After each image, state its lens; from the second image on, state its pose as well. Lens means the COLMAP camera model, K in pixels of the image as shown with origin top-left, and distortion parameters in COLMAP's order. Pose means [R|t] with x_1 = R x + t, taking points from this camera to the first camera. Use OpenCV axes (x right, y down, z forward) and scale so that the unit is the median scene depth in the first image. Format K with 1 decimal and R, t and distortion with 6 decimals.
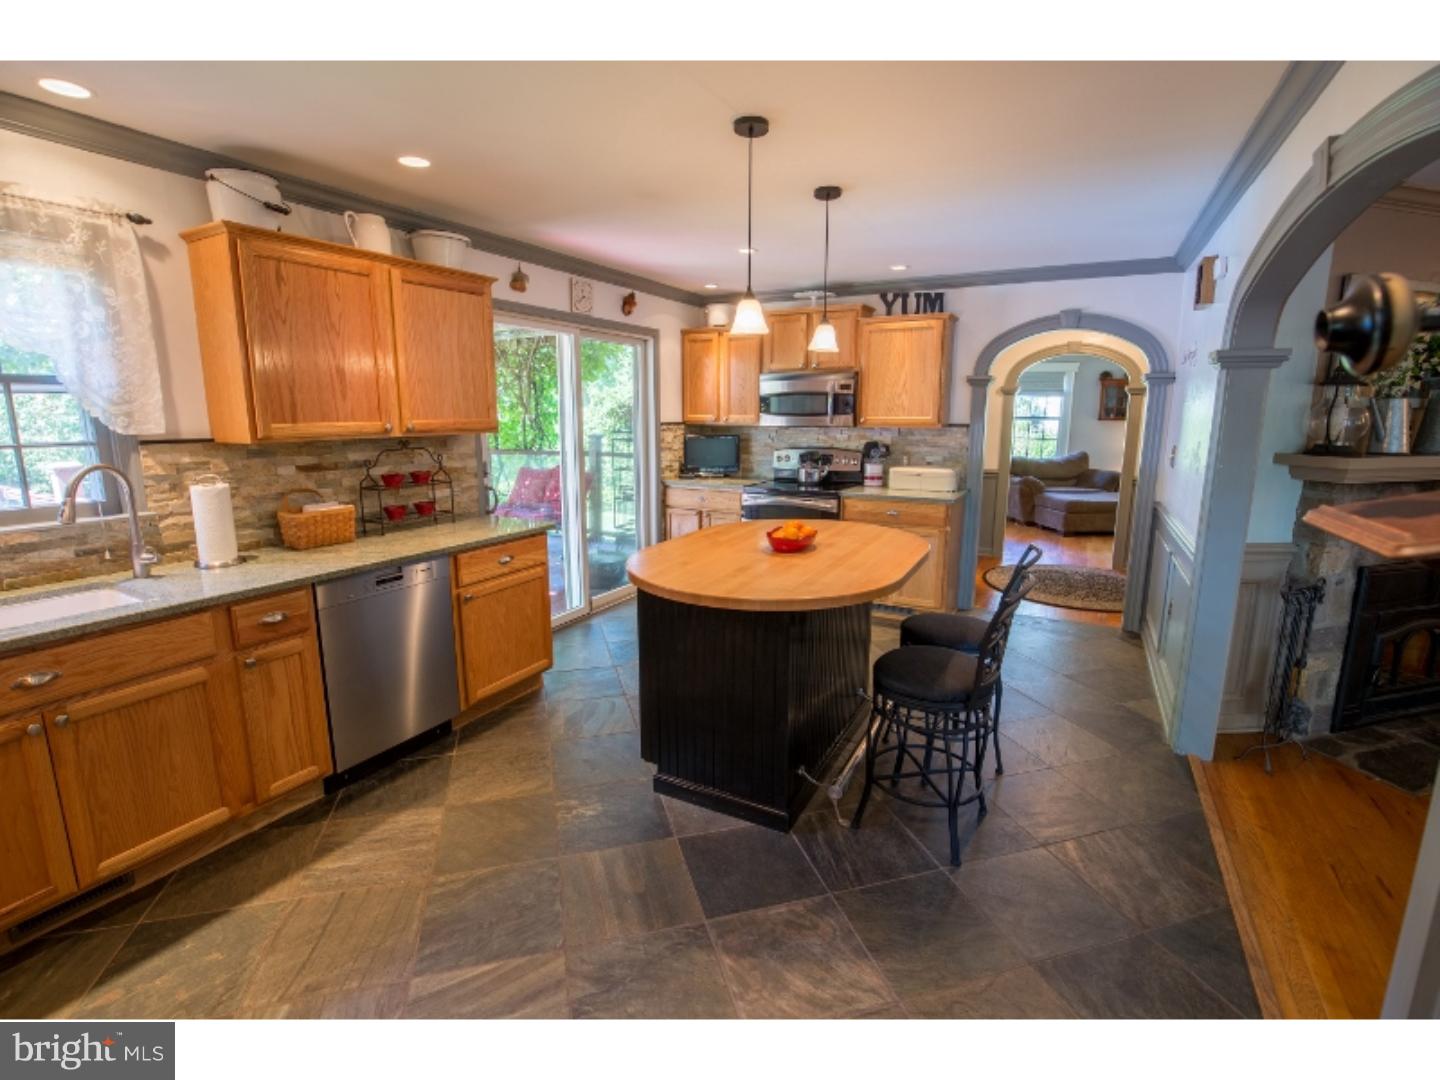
lens RADIAL K [[661.3, 0, 722.0], [0, 661.3, 529.9], [0, 0, 1]] dist [-0.039319, 0.009895]
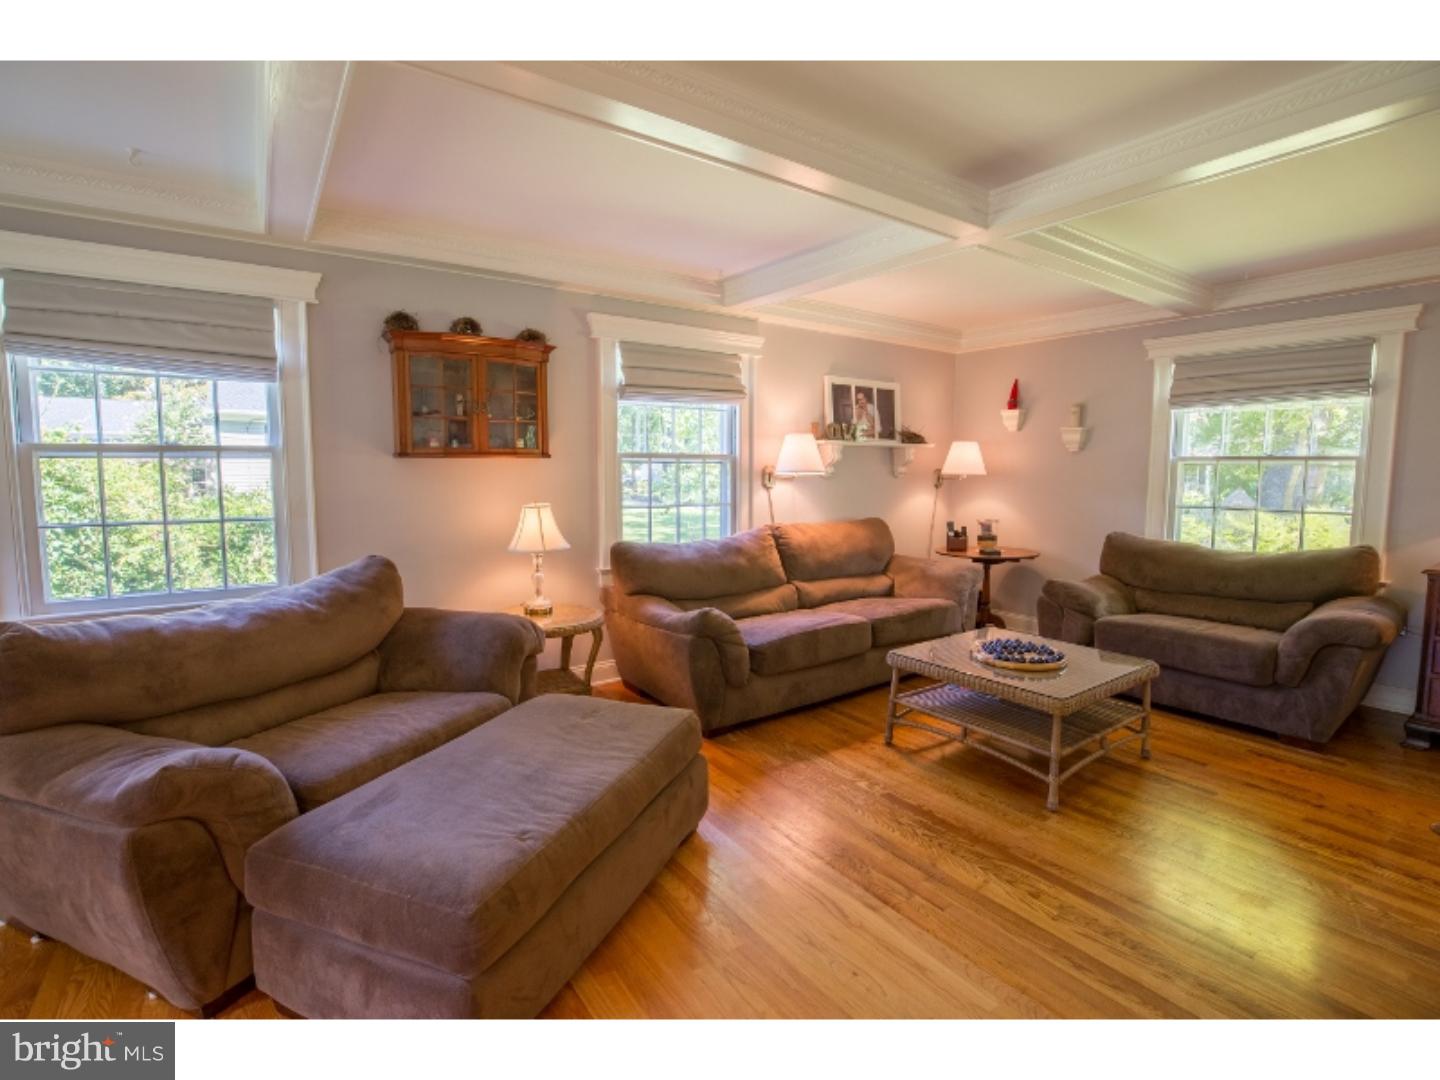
lens RADIAL K [[661.3, 0, 722.0], [0, 661.3, 529.9], [0, 0, 1]] dist [-0.039319, 0.009895]
pose [[0.434741, -0.079613, 0.897030, 0.338953], [0.151943, 0.988289, 0.014075, -0.108960], [-0.887645, 0.130178, 0.441746, 0.699939]]
